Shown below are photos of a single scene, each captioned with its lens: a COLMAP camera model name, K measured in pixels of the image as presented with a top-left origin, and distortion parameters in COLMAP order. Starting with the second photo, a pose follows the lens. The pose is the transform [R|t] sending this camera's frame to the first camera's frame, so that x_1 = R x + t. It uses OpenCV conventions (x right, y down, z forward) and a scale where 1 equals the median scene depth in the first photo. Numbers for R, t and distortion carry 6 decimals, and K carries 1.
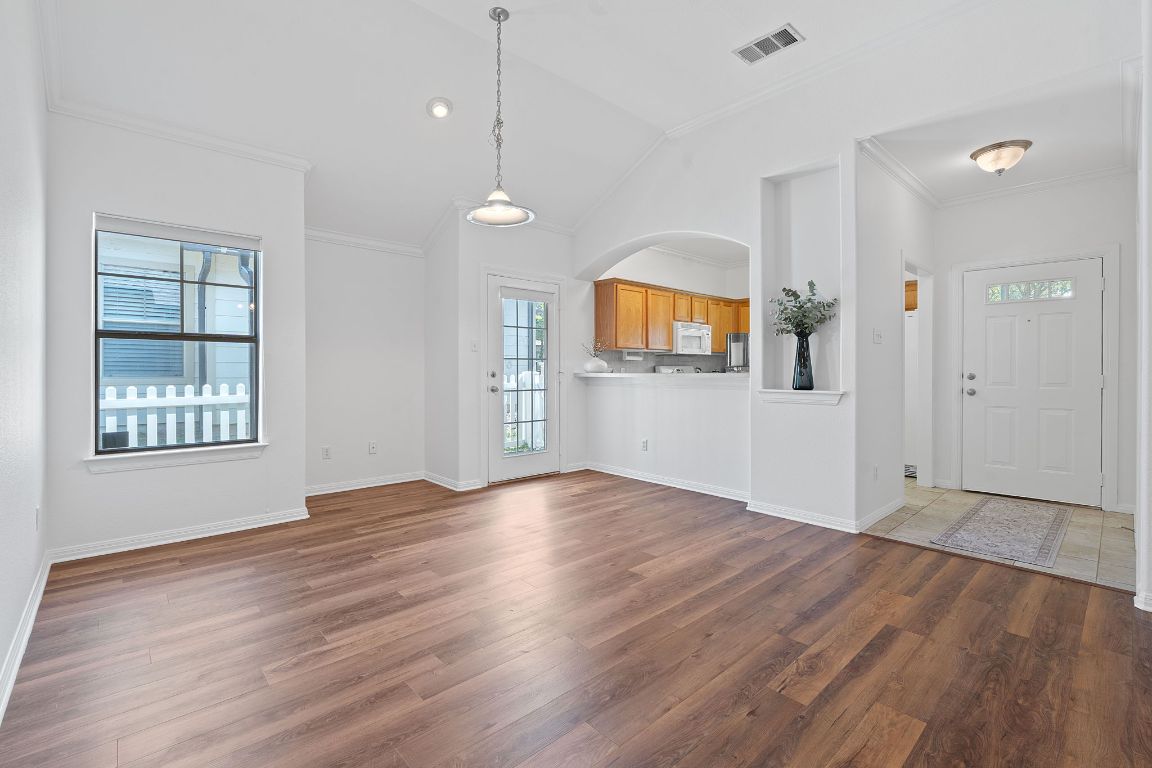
lens RADIAL K [[510.1, 0, 572.1], [0, 510.1, 374.6], [0, 0, 1]] dist [-0.011345, 0.000576]
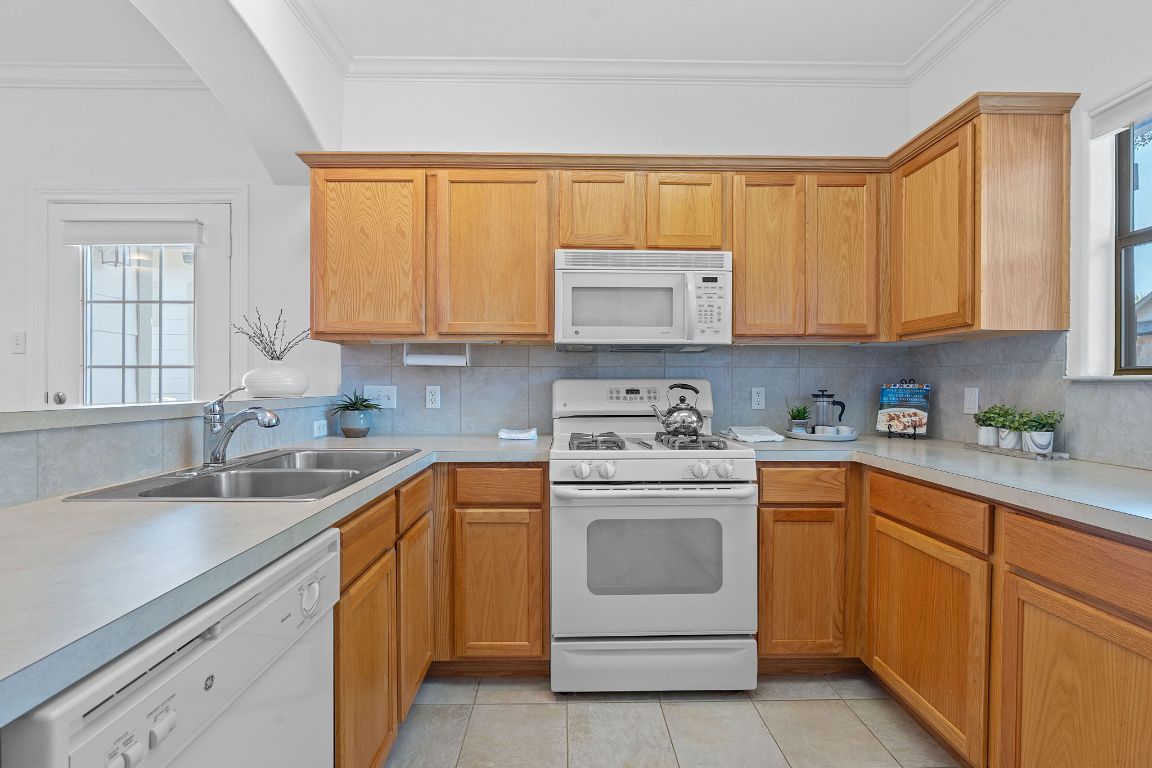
lens RADIAL K [[510.1, 0, 573.5], [0, 510.1, 384.8], [0, 0, 1]] dist [-0.011345, 0.000576]
pose [[0.751703, 0.001936, -0.659499, 0.691412], [-0.006367, 0.999970, -0.004321, -0.018233], [0.659471, 0.007447, 0.751693, 1.177241]]
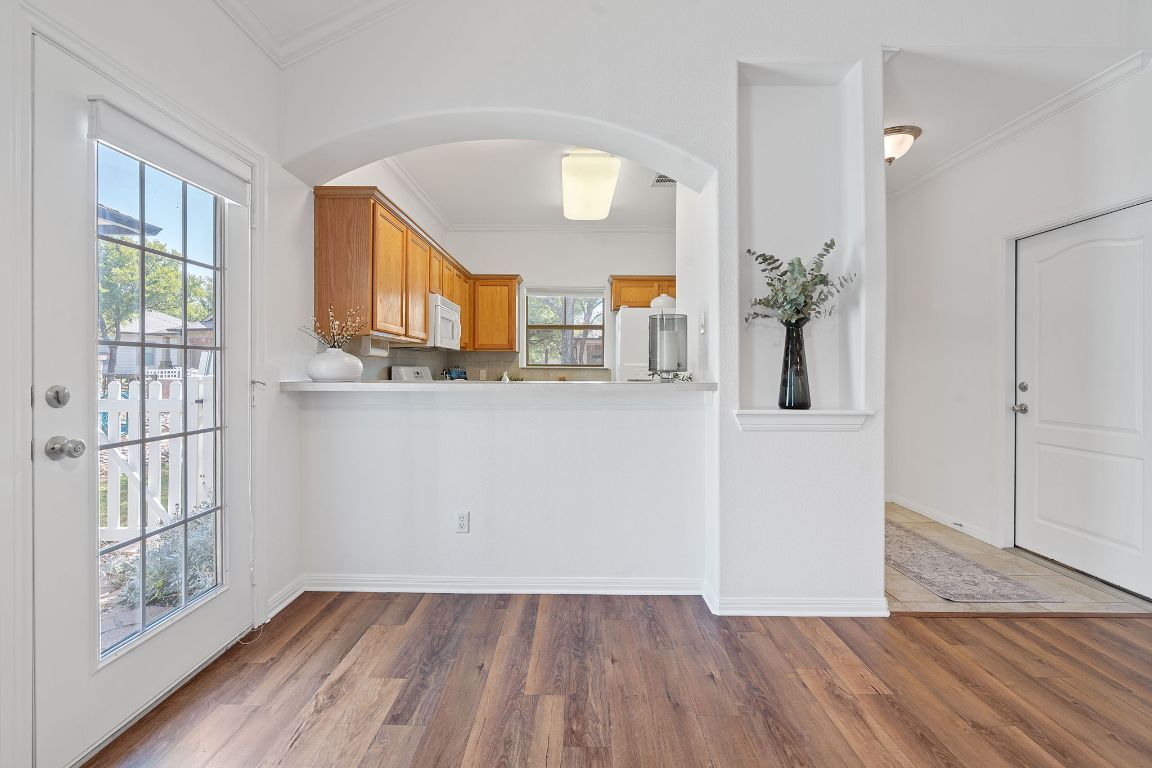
lens RADIAL K [[510.1, 0, 572.8], [0, 510.1, 373.8], [0, 0, 1]] dist [-0.011345, 0.000576]
pose [[0.680410, -0.004909, 0.732815, -0.201194], [0.002084, 0.999986, 0.004764, -0.017194], [-0.732828, -0.001715, 0.680411, 0.726121]]
